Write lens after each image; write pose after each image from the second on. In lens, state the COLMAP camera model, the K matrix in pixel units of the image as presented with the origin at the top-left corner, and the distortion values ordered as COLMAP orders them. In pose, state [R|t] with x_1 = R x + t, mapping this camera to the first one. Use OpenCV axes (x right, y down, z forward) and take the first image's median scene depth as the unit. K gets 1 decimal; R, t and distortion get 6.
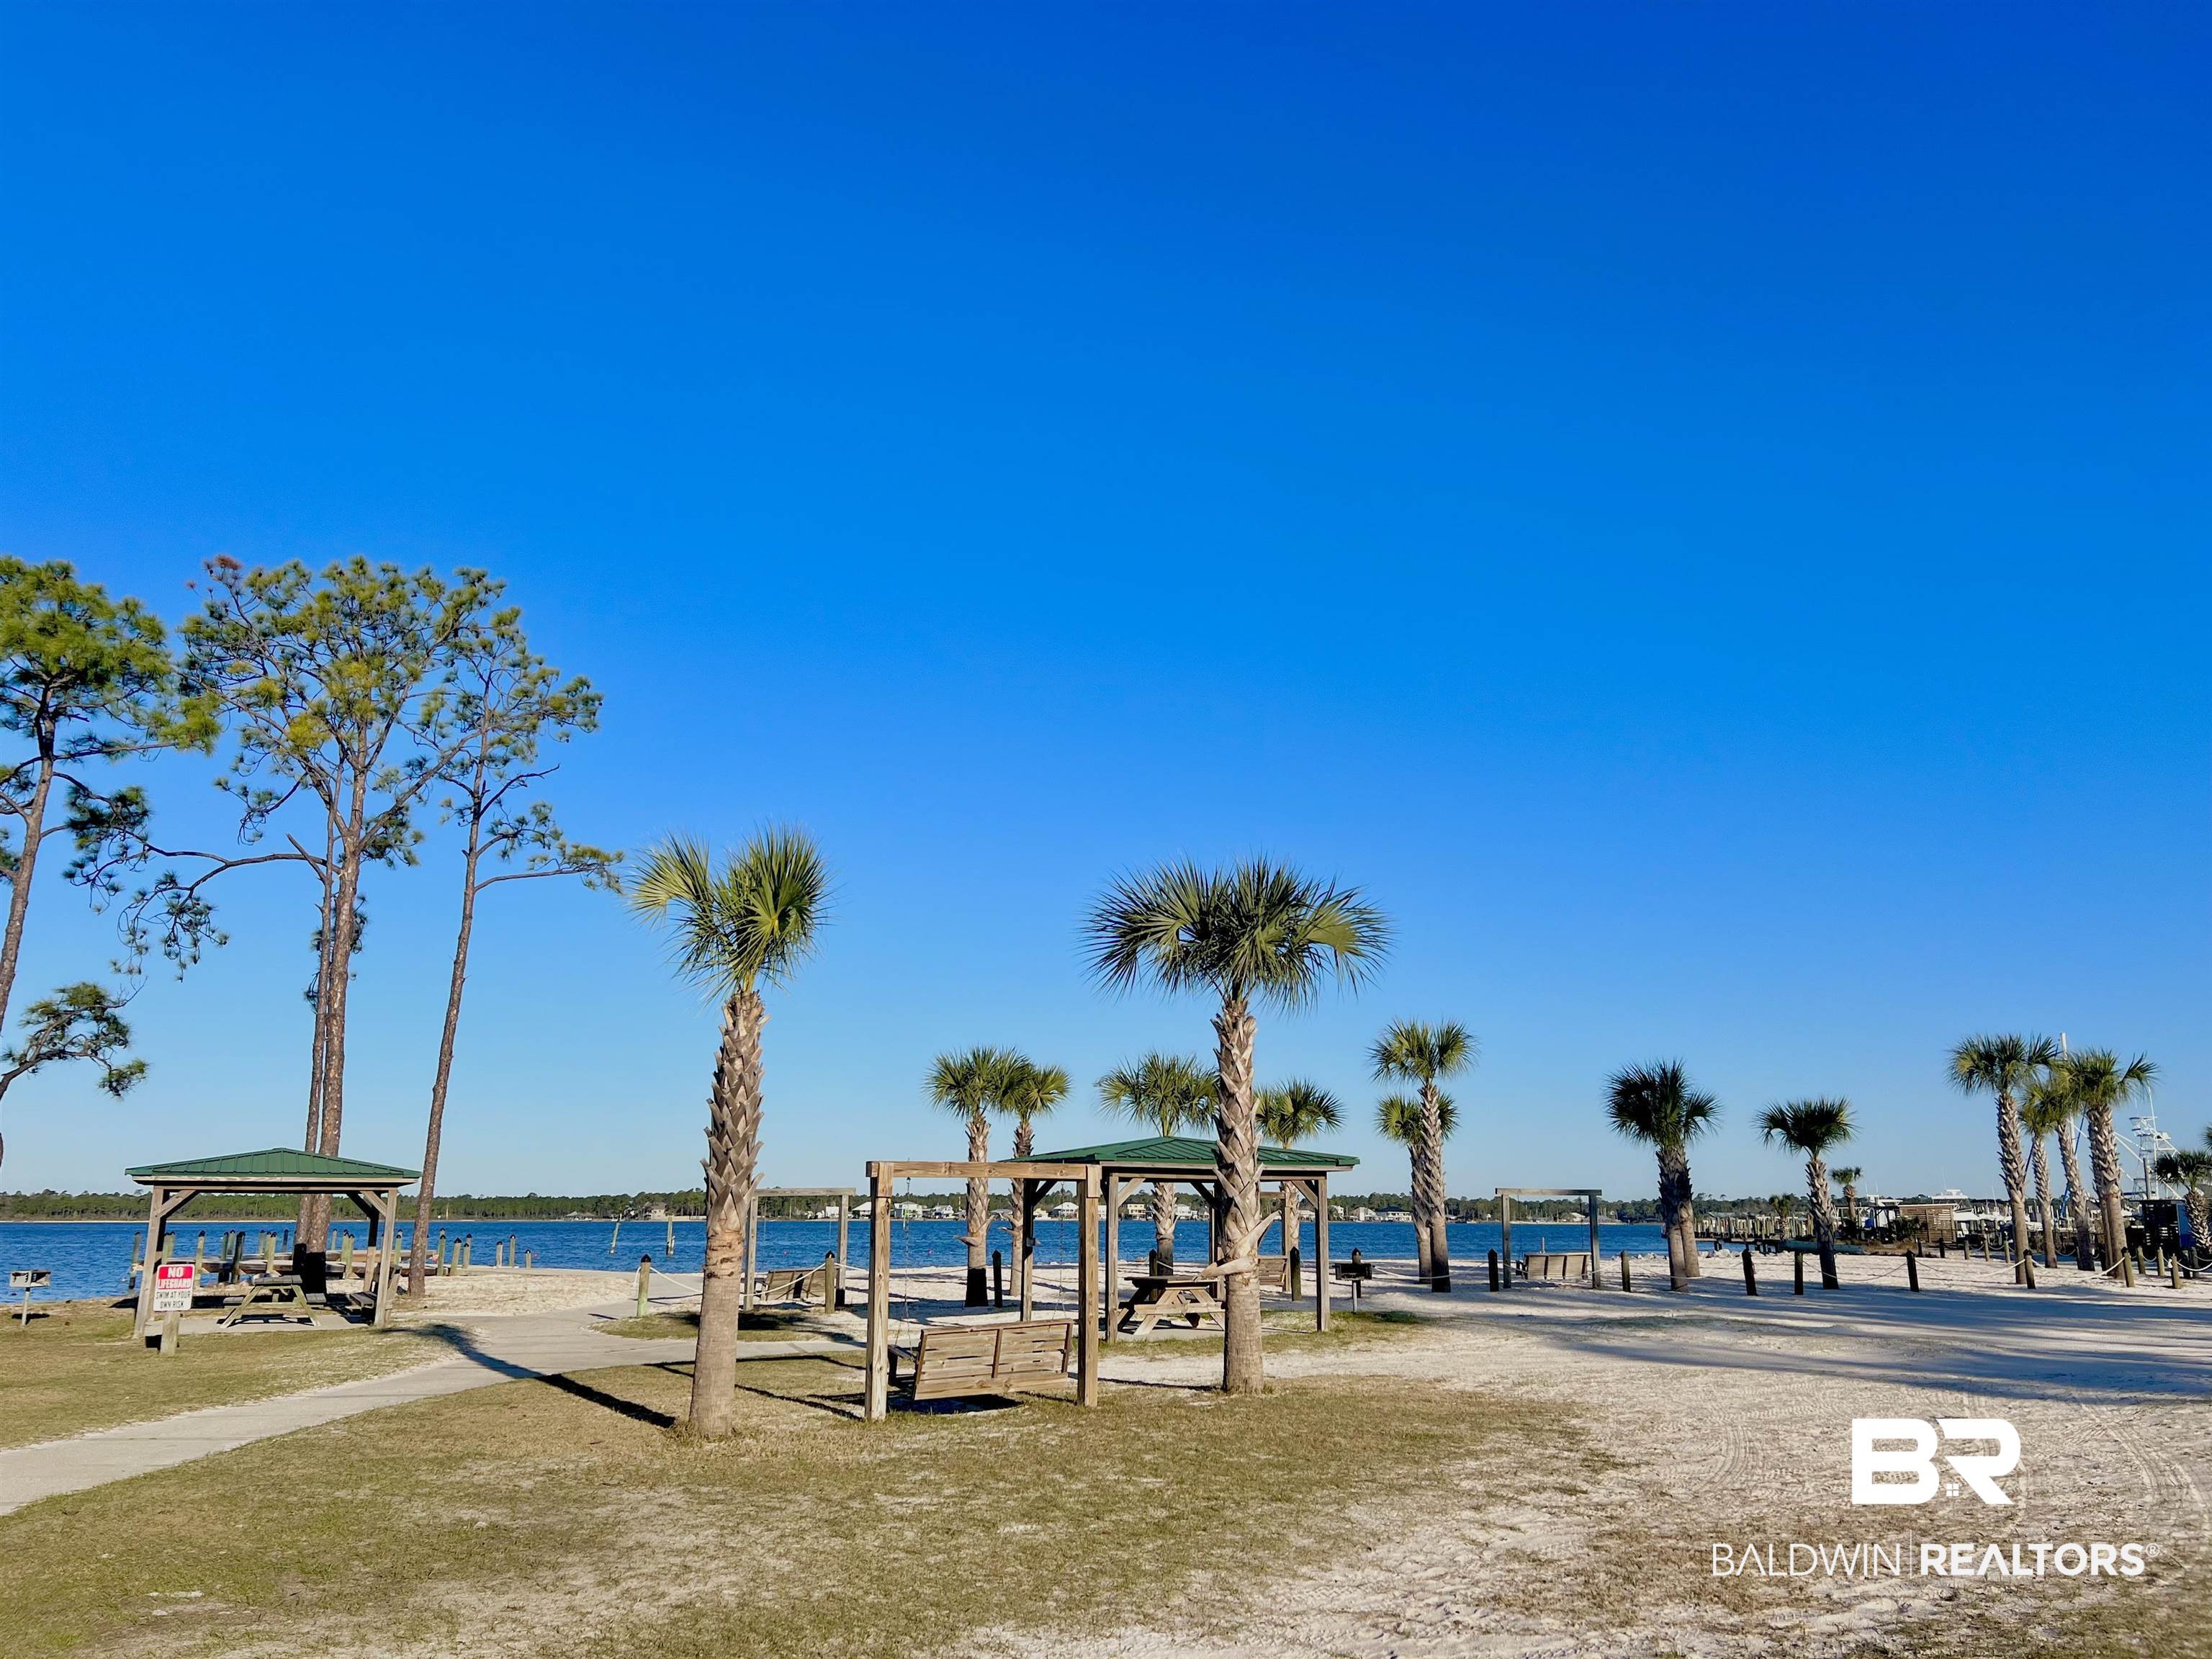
lens RADIAL K [[1670.4, 0, 1091.1], [0, 1670.4, 814.7], [0, 0, 1]] dist [0.047828, -0.039121]
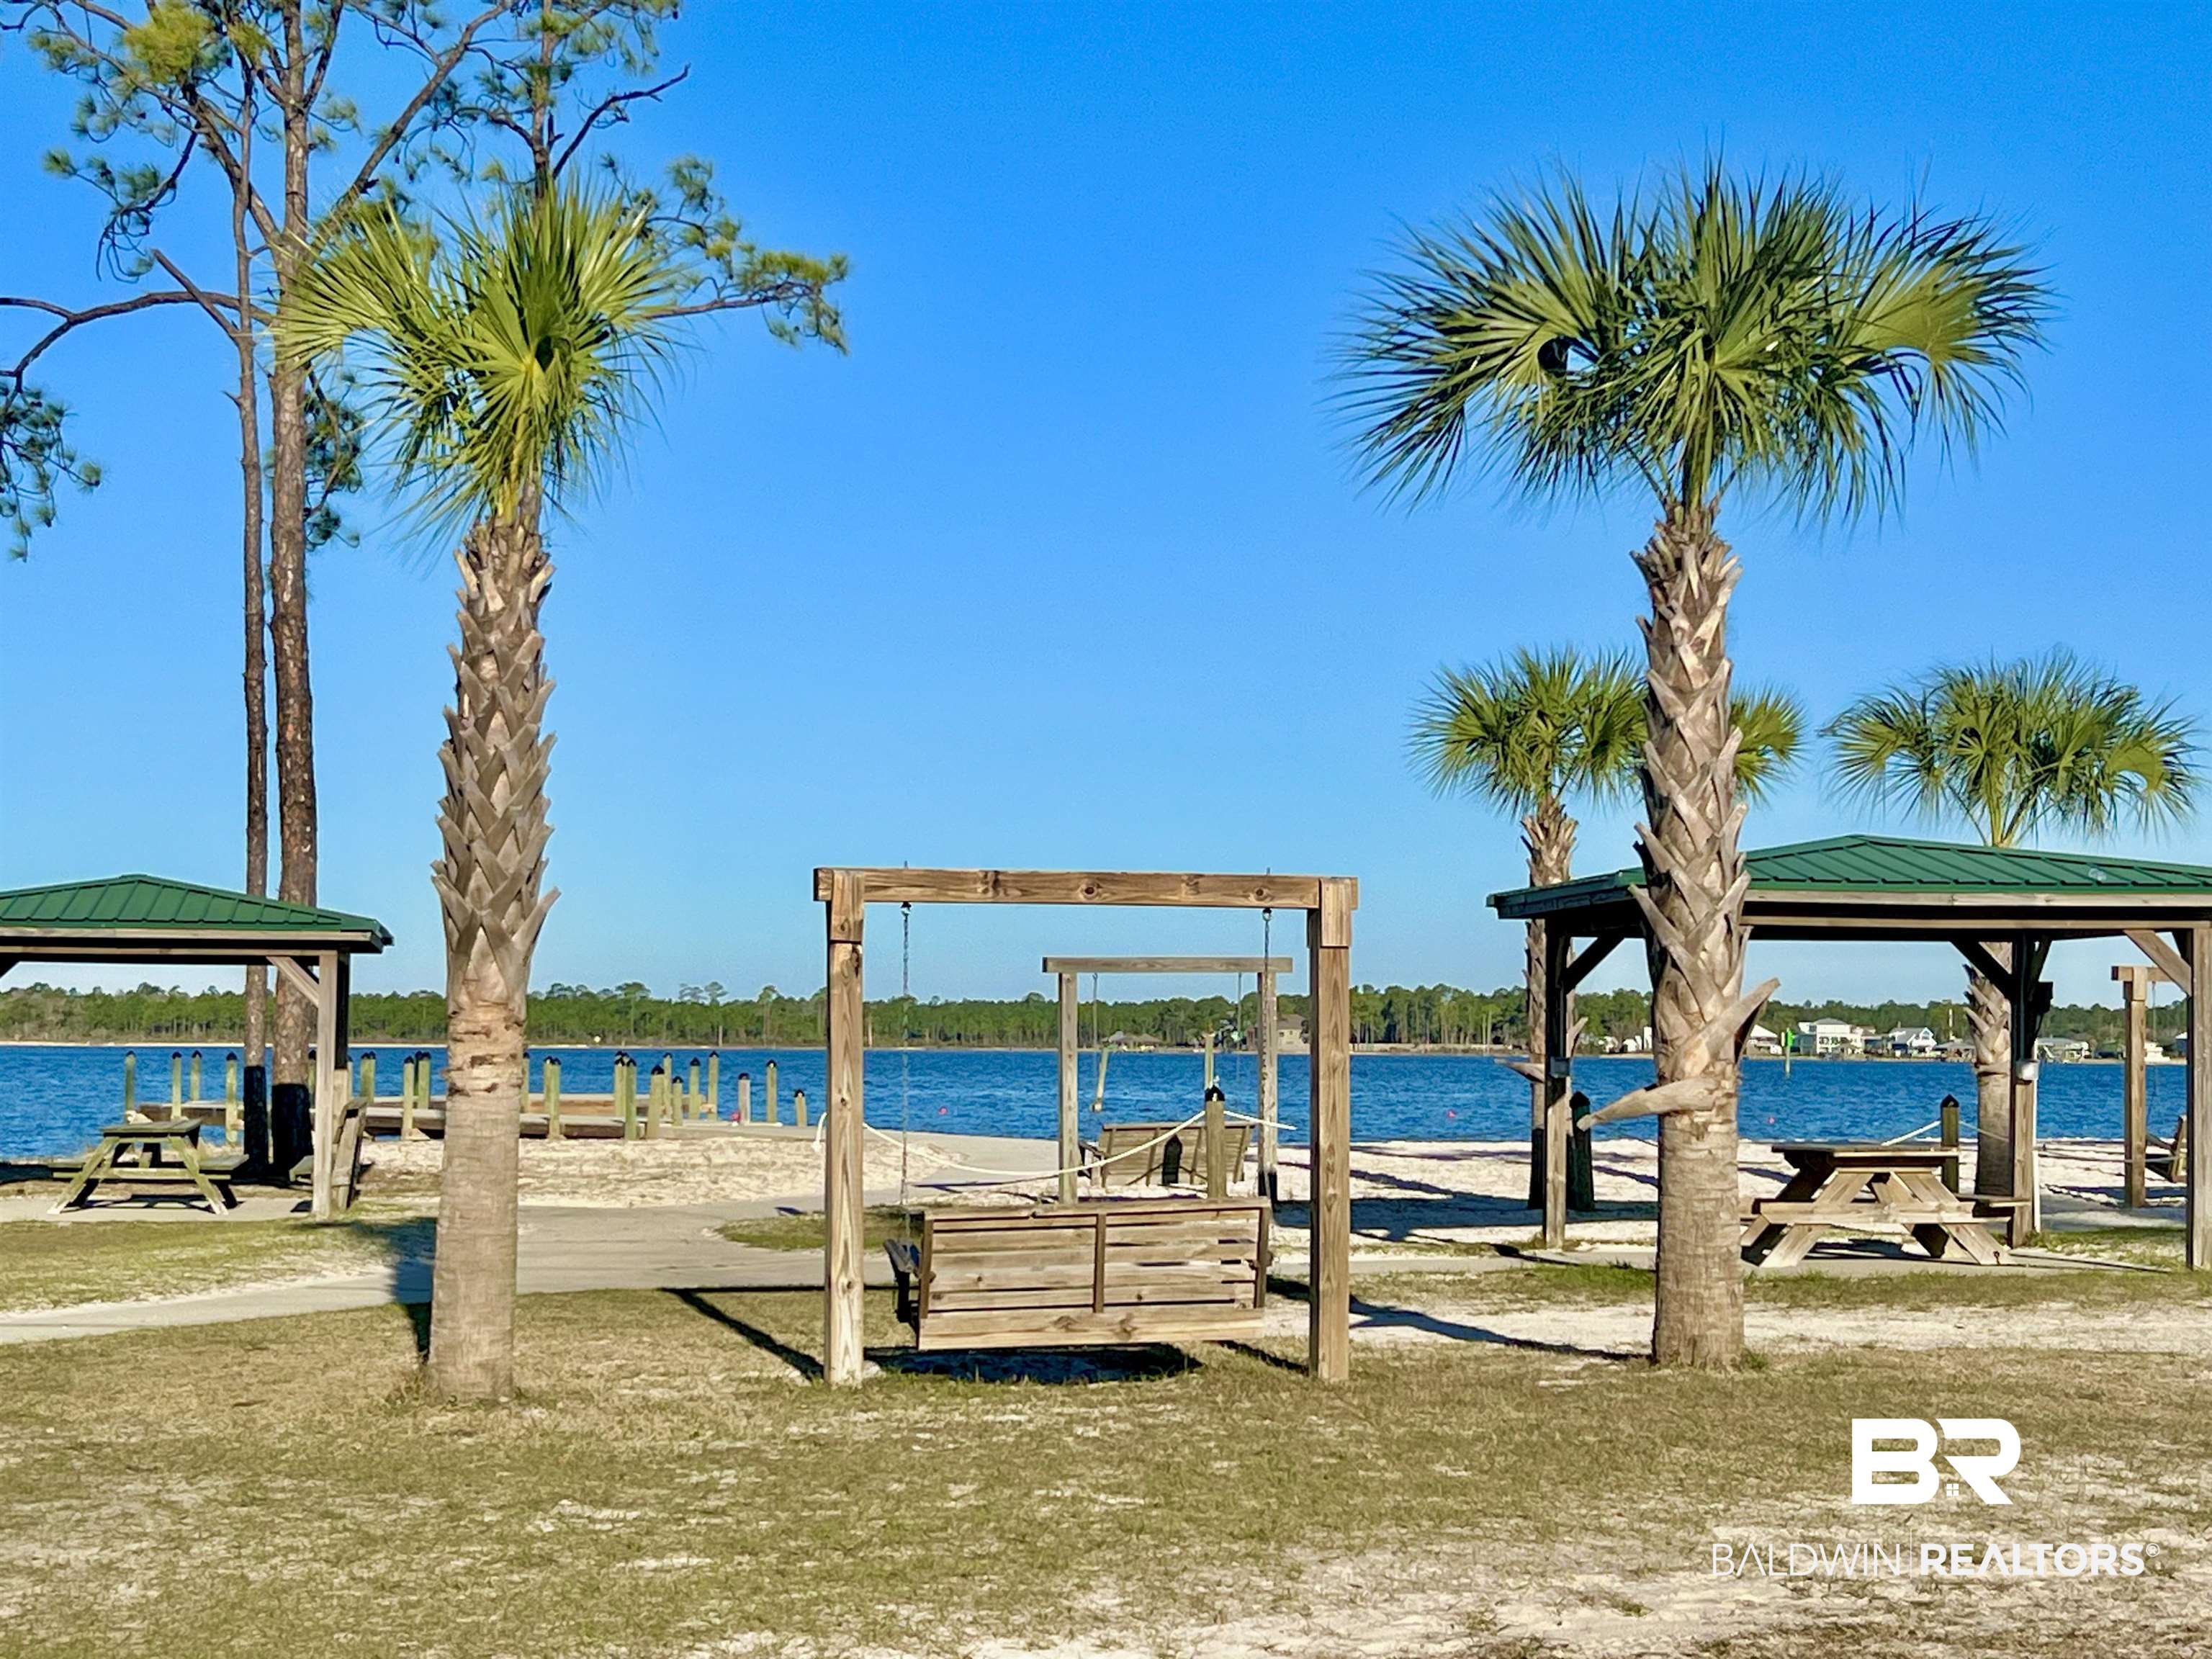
lens RADIAL K [[3773.4, 0, 1105.7], [0, 3773.4, 831.6], [0, 0, 1]] dist [0.101736, 0.000000]
pose [[0.954067, -0.011249, -0.299383, 0.239782], [0.063694, 0.984066, 0.166004, 0.021909], [0.292745, -0.177448, 0.939581, 0.019064]]
